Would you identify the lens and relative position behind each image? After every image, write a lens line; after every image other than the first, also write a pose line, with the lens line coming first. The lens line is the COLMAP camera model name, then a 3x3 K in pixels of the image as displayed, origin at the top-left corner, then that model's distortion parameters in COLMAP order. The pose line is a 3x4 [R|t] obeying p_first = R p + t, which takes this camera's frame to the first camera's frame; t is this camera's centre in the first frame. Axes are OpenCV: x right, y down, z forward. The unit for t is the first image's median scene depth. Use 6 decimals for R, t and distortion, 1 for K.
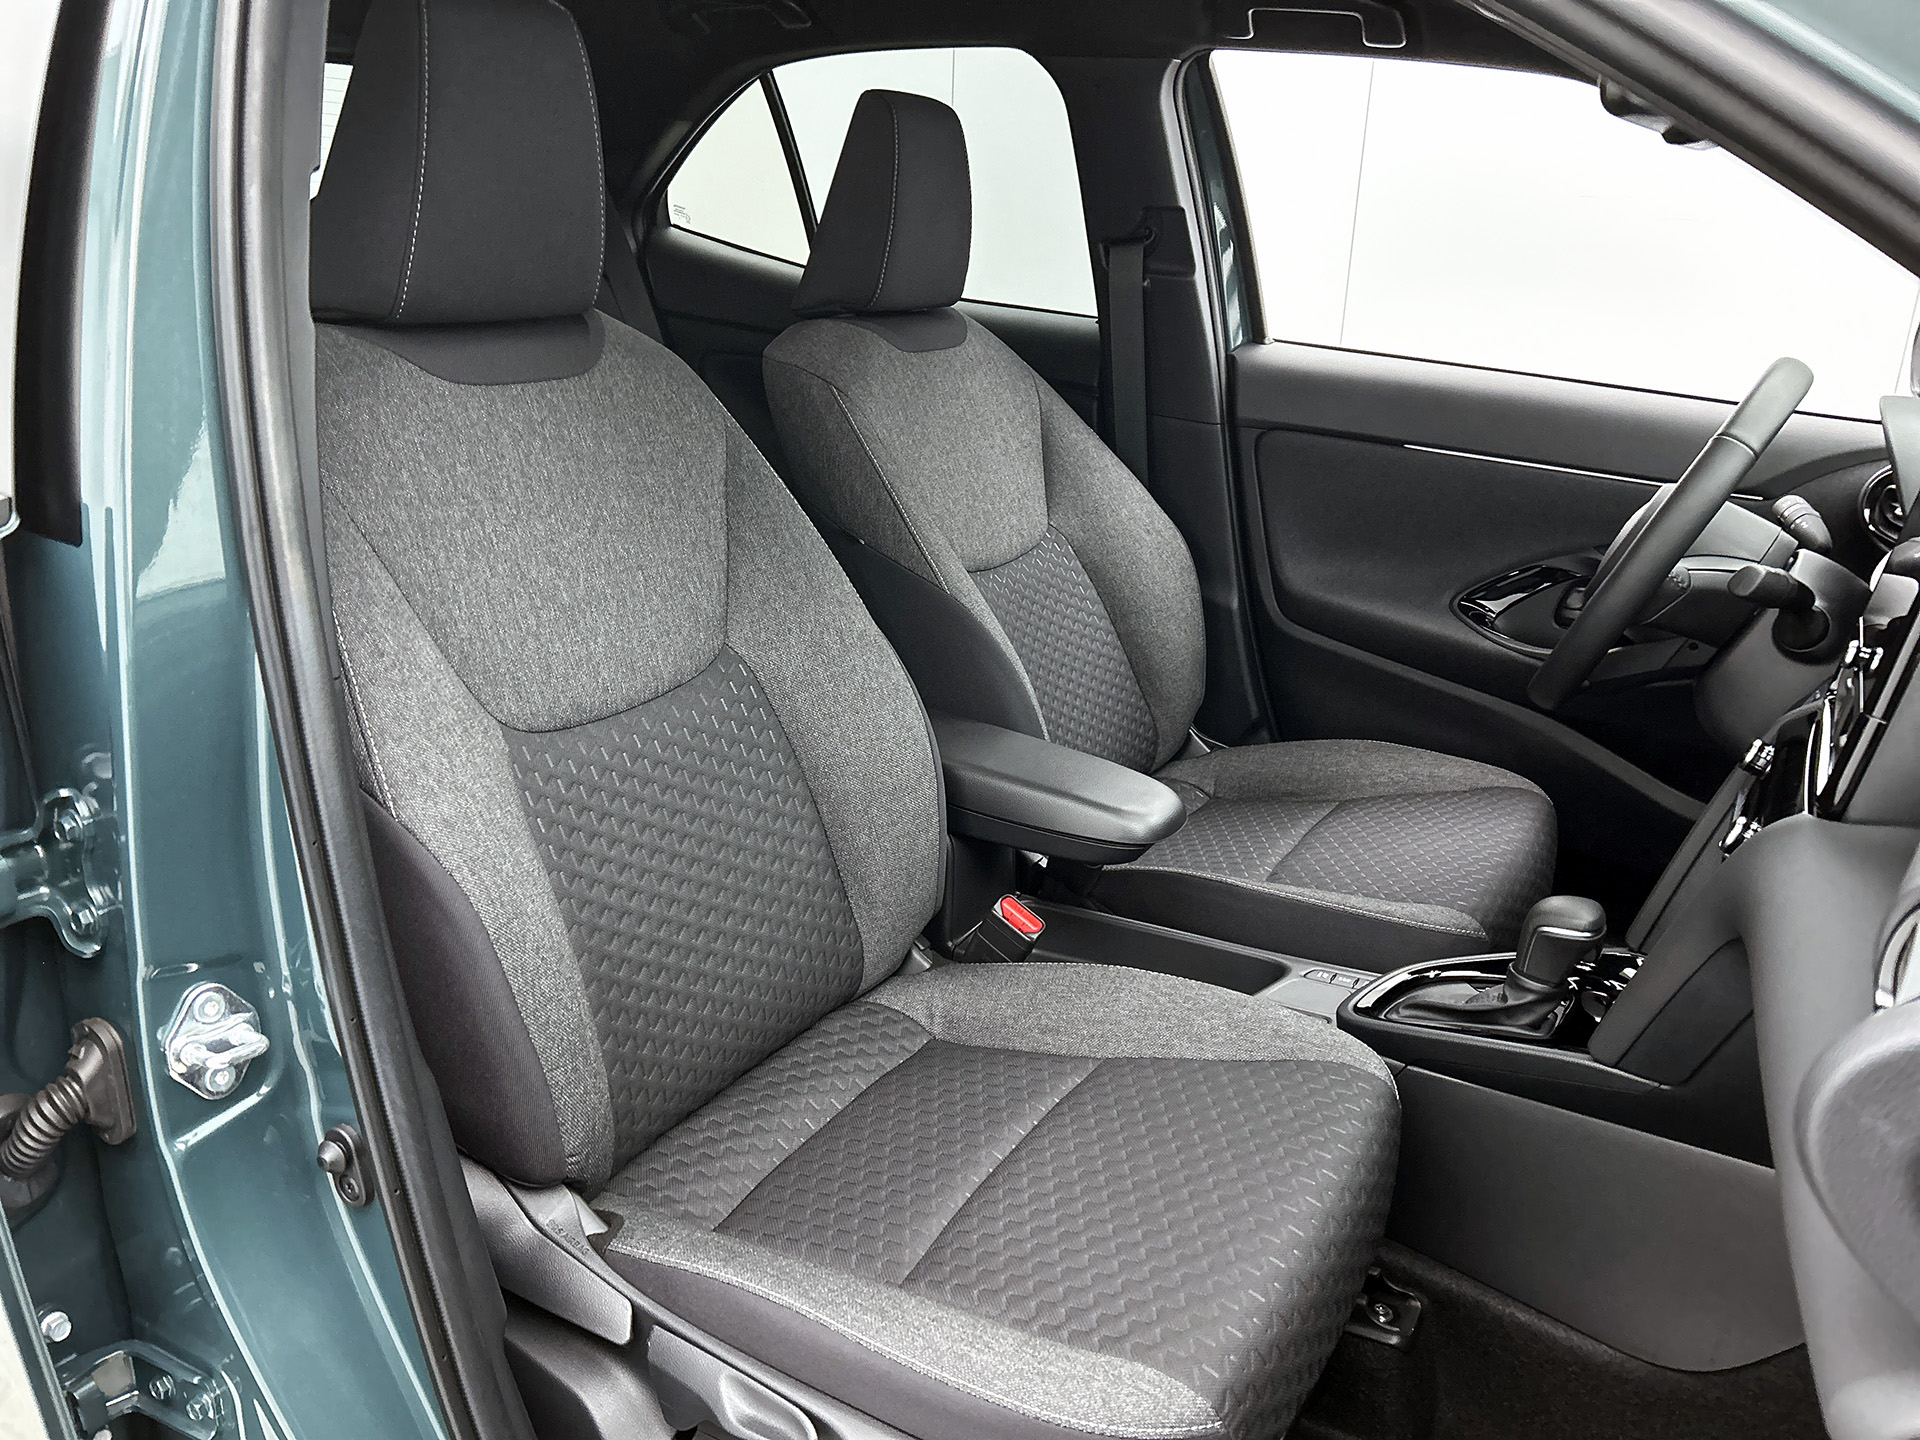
lens RADIAL K [[1453.3, 0, 962.7], [0, 1453.3, 718.4], [0, 0, 1]] dist [0.031858, -0.010577]
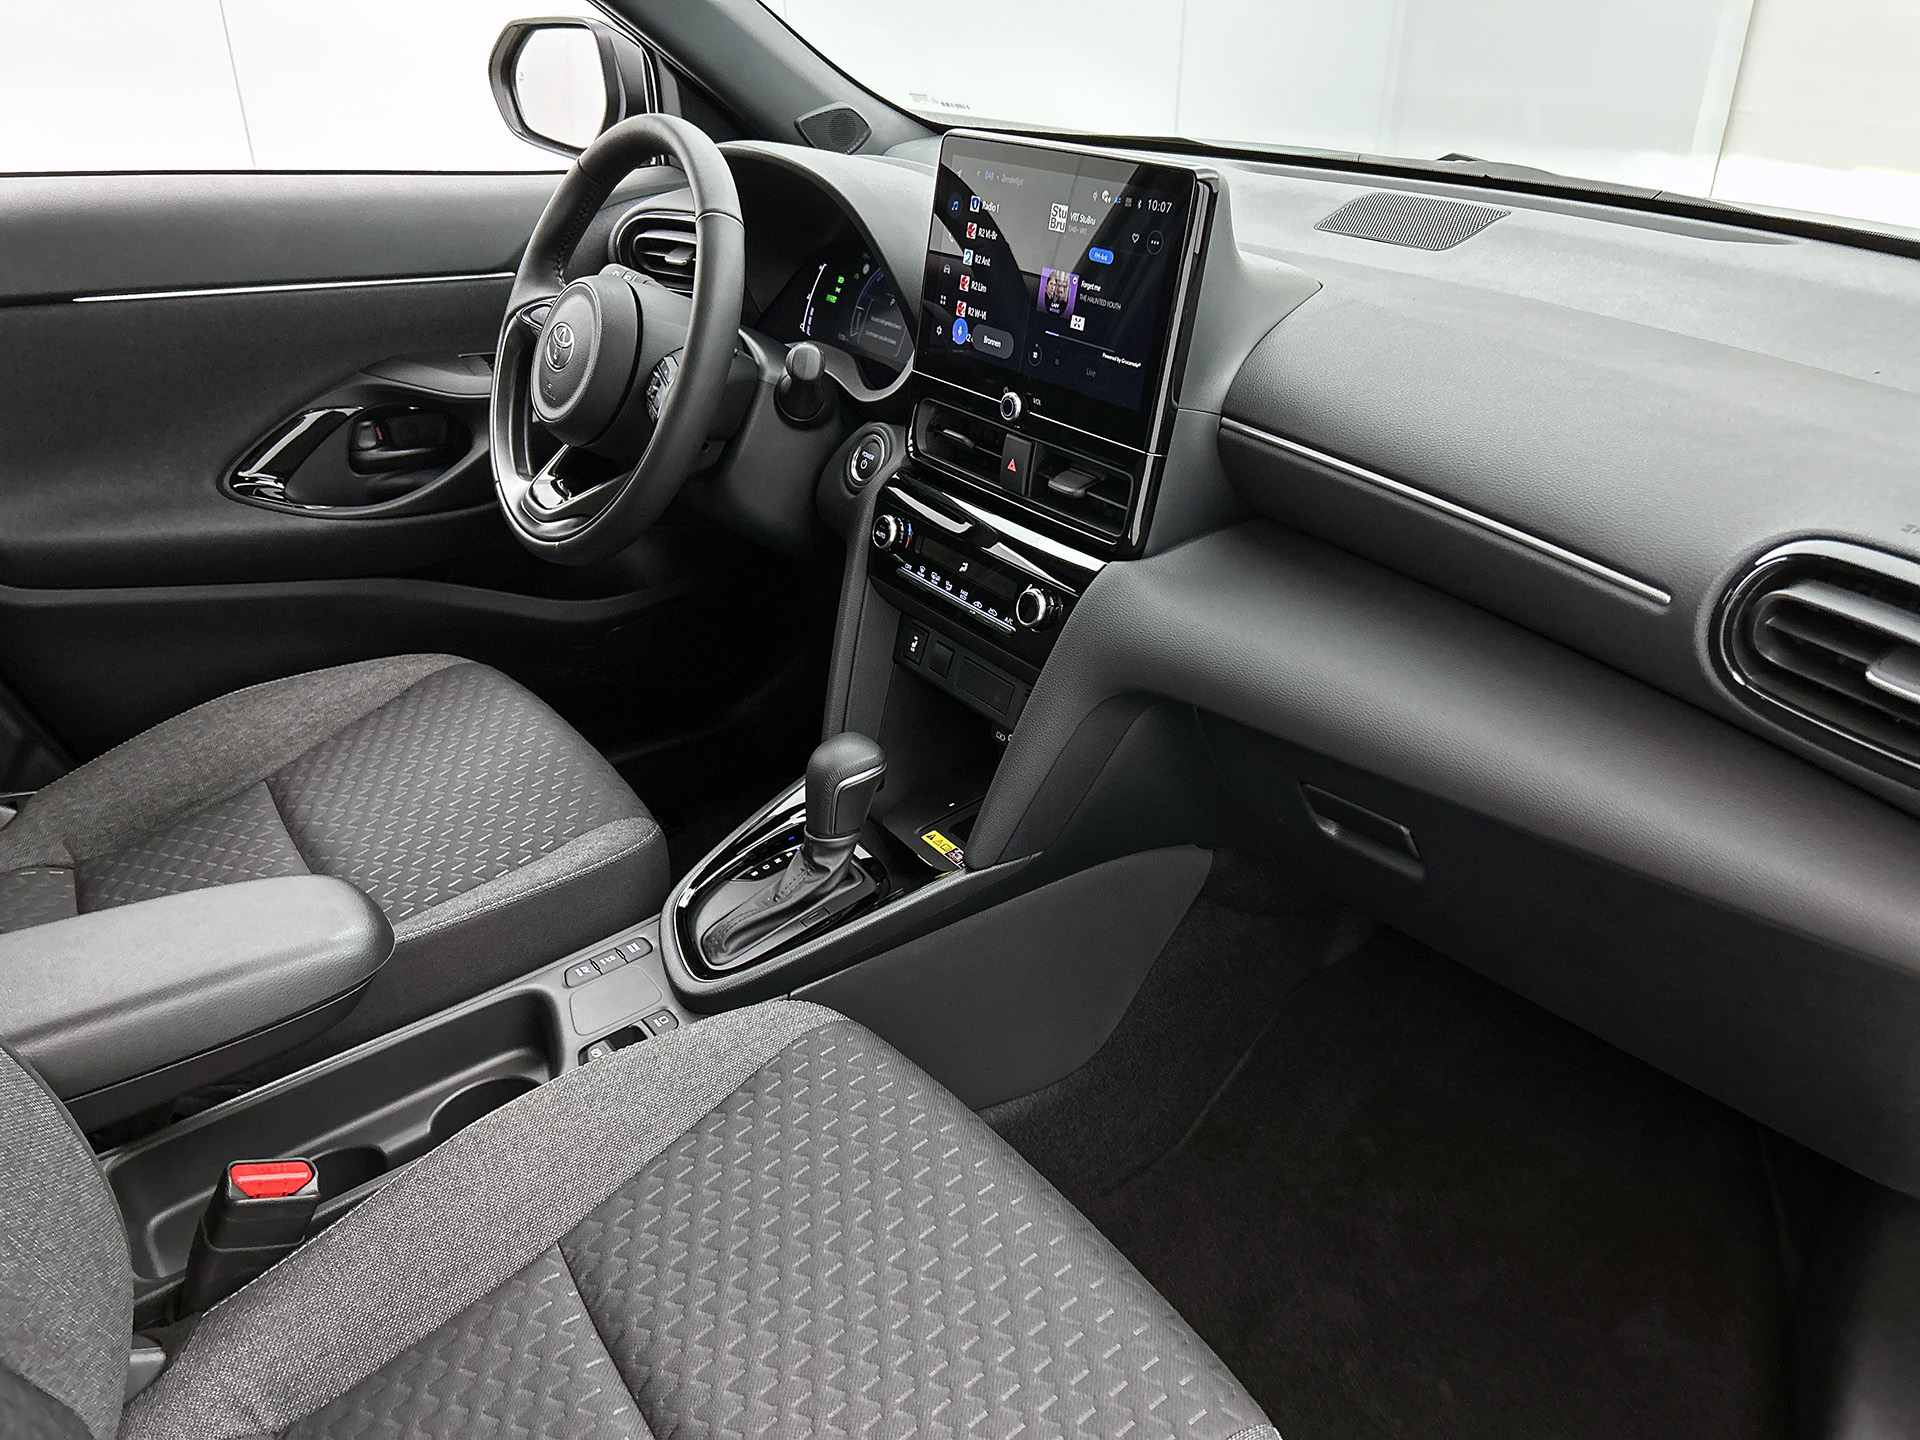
lens RADIAL K [[1453.3, 0, 948.7], [0, 1453.3, 723.4], [0, 0, 1]] dist [0.031858, -0.010577]
pose [[0.412002, -0.447955, 0.793467, -0.189239], [0.313865, 0.887288, 0.337949, -0.117841], [-0.855420, 0.109806, 0.506162, 0.310827]]
